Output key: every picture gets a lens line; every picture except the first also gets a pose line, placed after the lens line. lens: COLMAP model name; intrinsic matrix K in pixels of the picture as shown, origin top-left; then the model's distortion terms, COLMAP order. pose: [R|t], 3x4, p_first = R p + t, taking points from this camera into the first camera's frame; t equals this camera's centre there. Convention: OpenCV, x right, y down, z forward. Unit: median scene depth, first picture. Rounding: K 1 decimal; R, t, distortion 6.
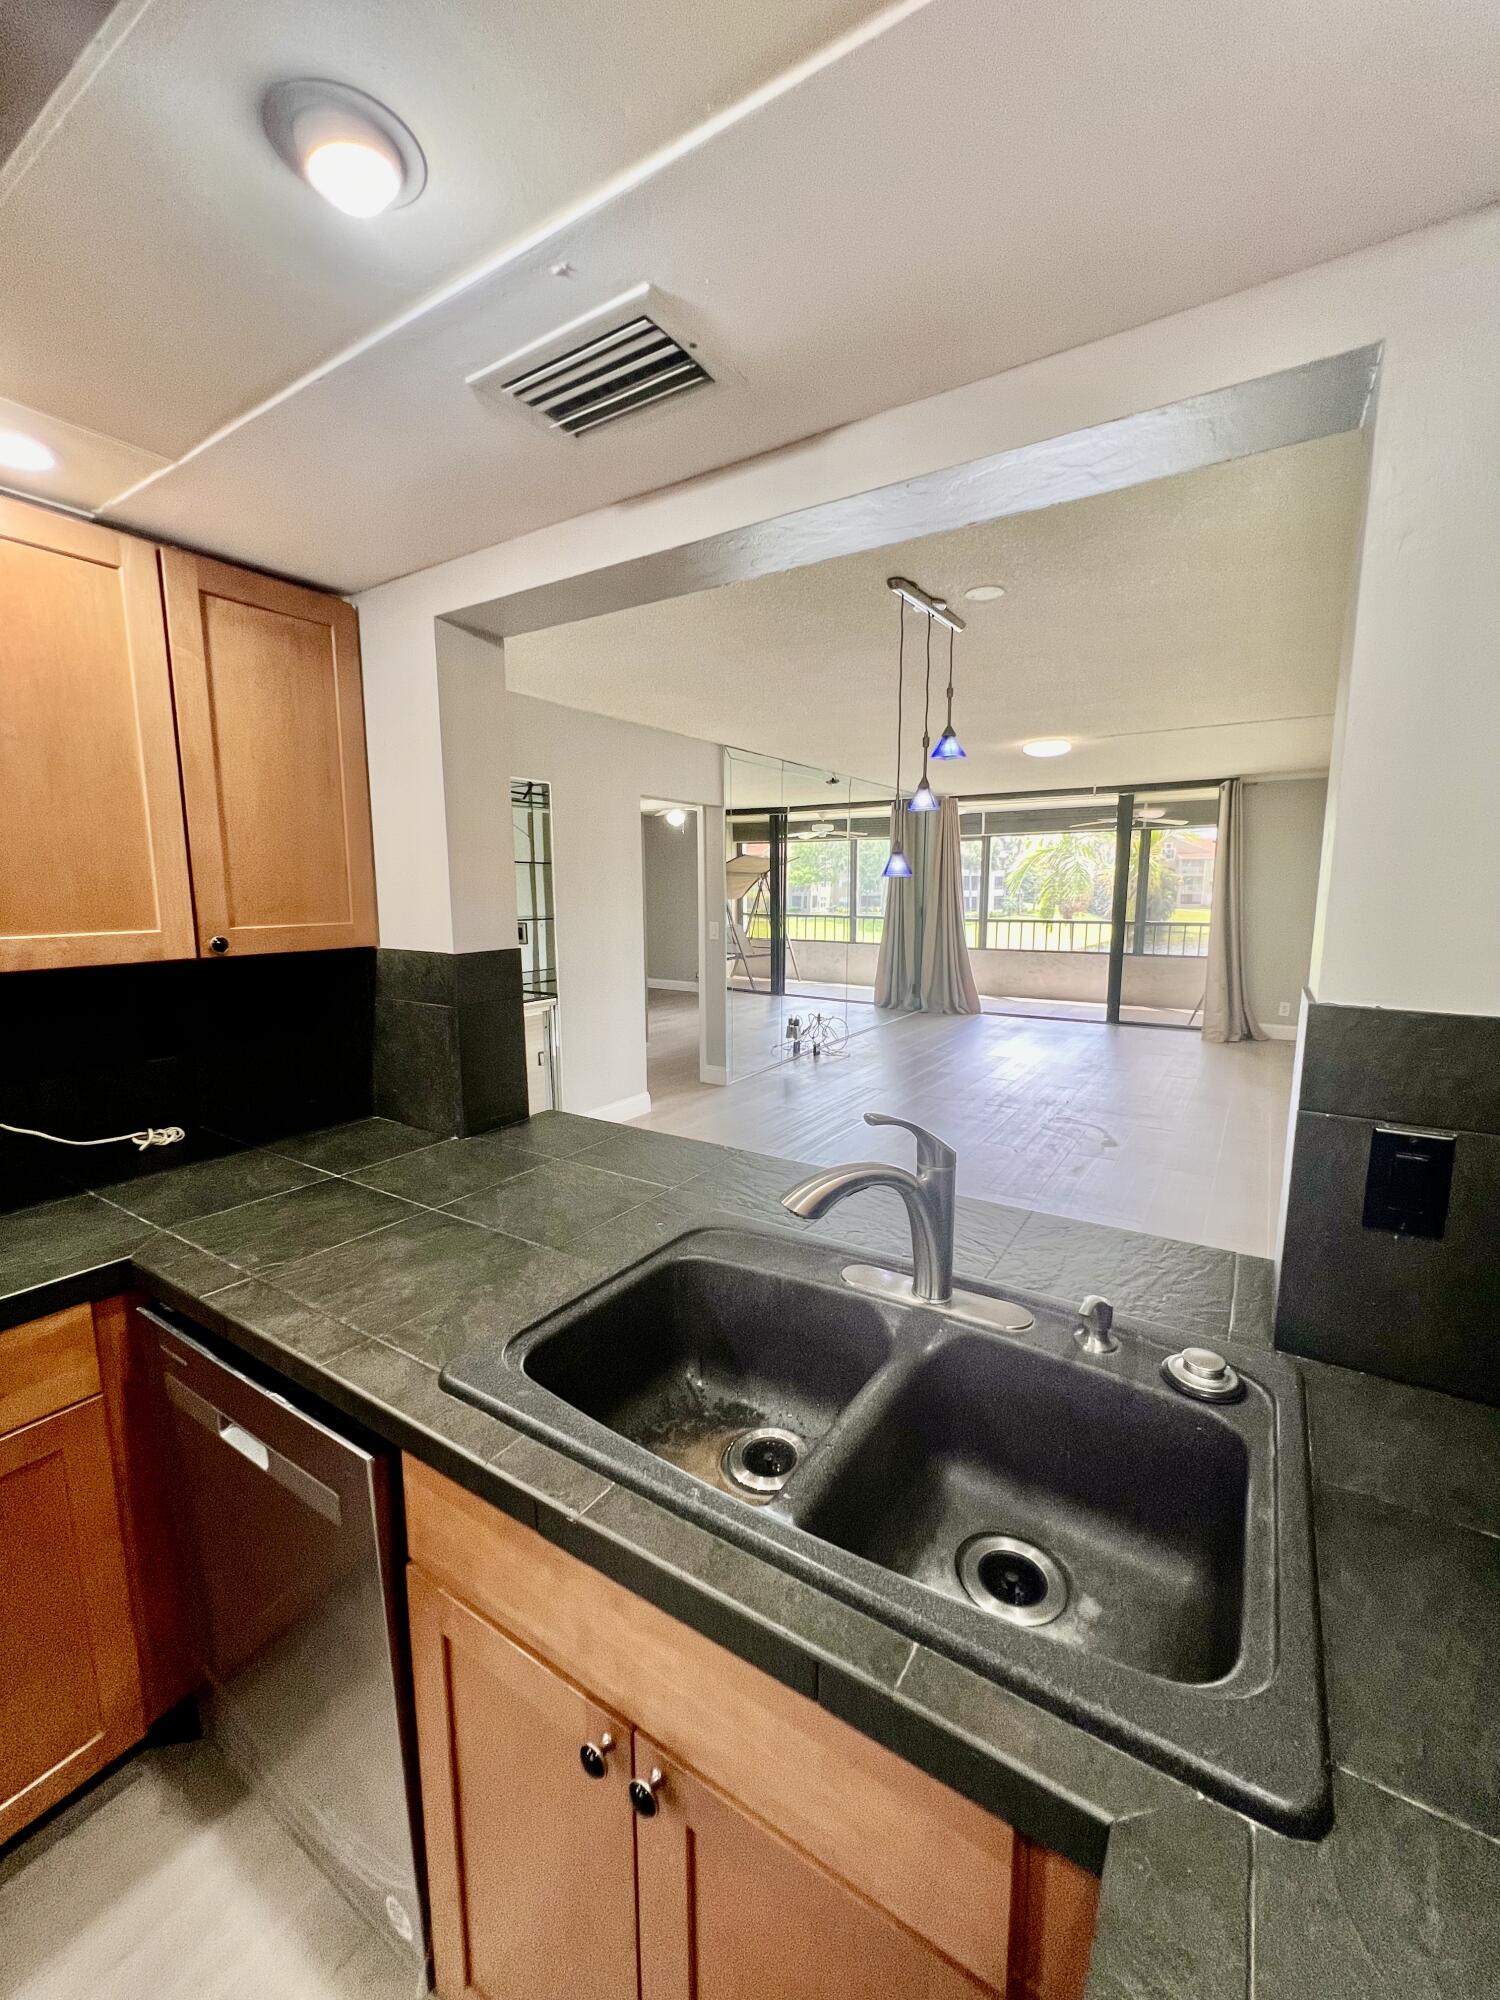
lens RADIAL K [[804.1, 0, 747.8], [0, 804.1, 1003.1], [0, 0, 1]] dist [-0.001449, 0.000020]
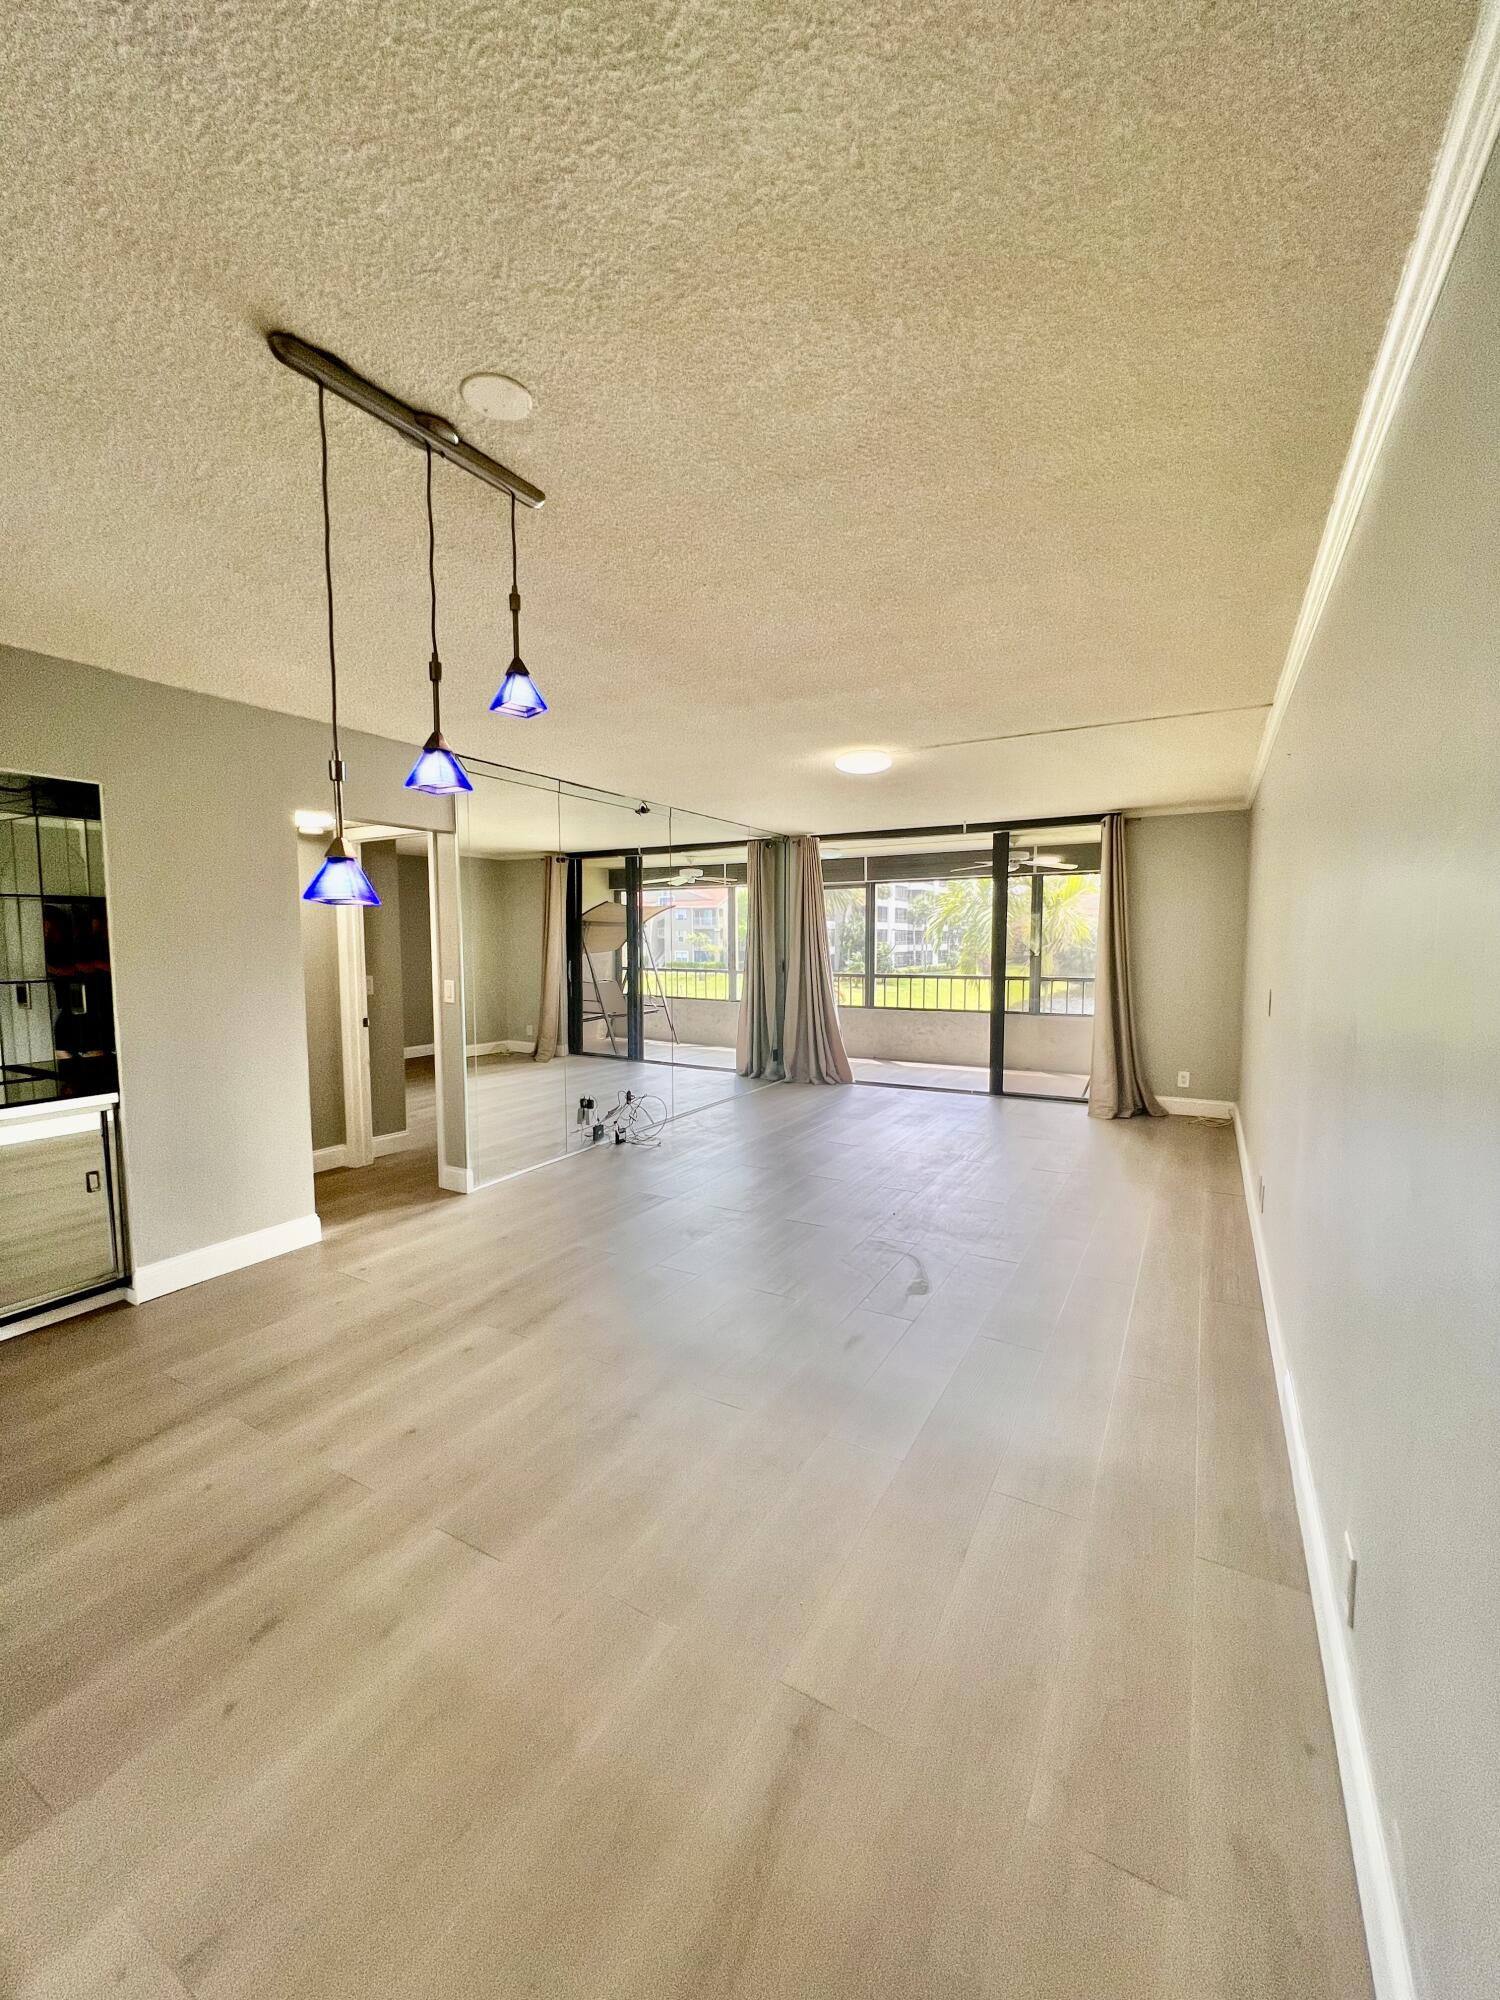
lens RADIAL K [[804.1, 0, 747.8], [0, 804.1, 1003.1], [0, 0, 1]] dist [-0.001449, 0.000020]
pose [[0.998342, -0.004425, 0.057386, 0.139619], [0.008241, 0.997757, -0.066435, -0.017668], [-0.056963, 0.066798, 0.996139, 0.150047]]
